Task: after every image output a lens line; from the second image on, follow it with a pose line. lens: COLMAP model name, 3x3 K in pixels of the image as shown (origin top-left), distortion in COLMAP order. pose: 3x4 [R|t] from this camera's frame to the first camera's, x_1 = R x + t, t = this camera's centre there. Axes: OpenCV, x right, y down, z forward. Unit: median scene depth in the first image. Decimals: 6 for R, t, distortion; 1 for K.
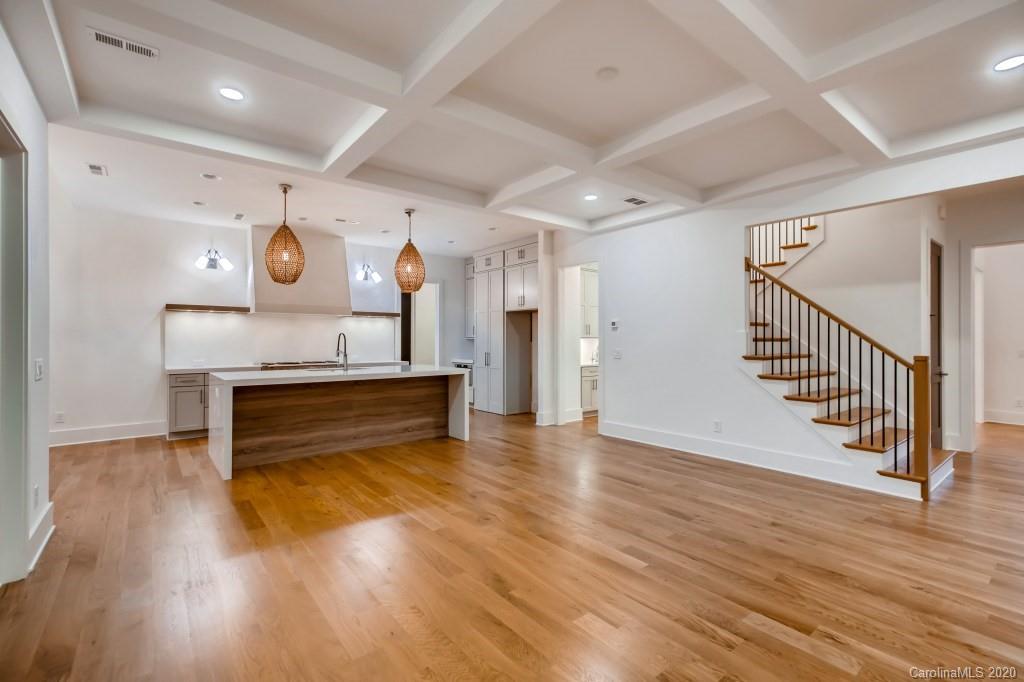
lens RADIAL K [[465.9, 0, 515.4], [0, 465.9, 339.9], [0, 0, 1]] dist [0.001680, 0.000483]
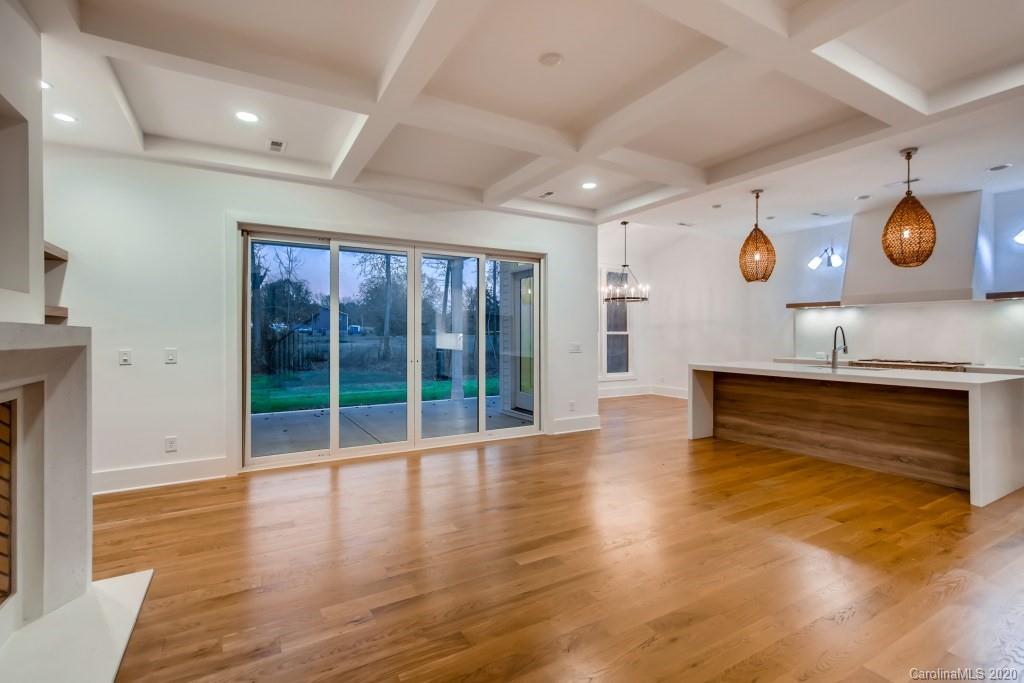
lens RADIAL K [[465.9, 0, 514.9], [0, 465.9, 338.2], [0, 0, 1]] dist [0.001680, 0.000483]
pose [[-0.132144, 0.009580, -0.991184, 0.641432], [-0.001778, 0.999949, 0.009902, 0.000112], [0.991229, 0.003071, -0.132120, 0.574949]]
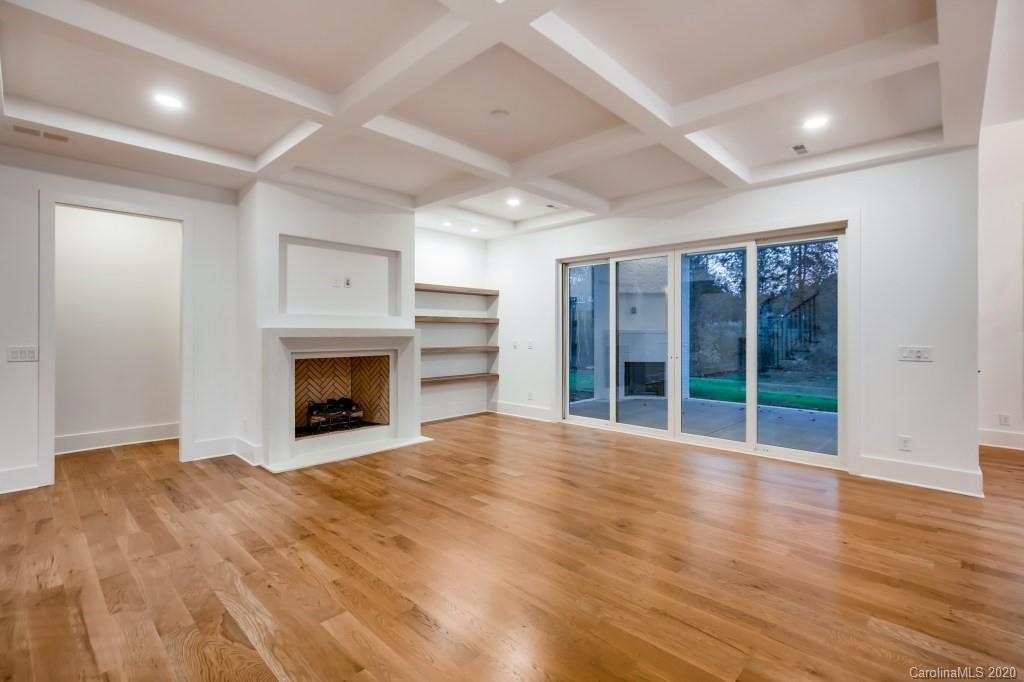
lens RADIAL K [[465.9, 0, 538.7], [0, 465.9, 330.1], [0, 0, 1]] dist [0.001680, 0.000483]
pose [[-0.983415, -0.001500, -0.181363, 0.173043], [-0.000949, 0.999995, -0.003125, 0.001492], [0.181366, -0.002901, -0.983411, 1.219705]]
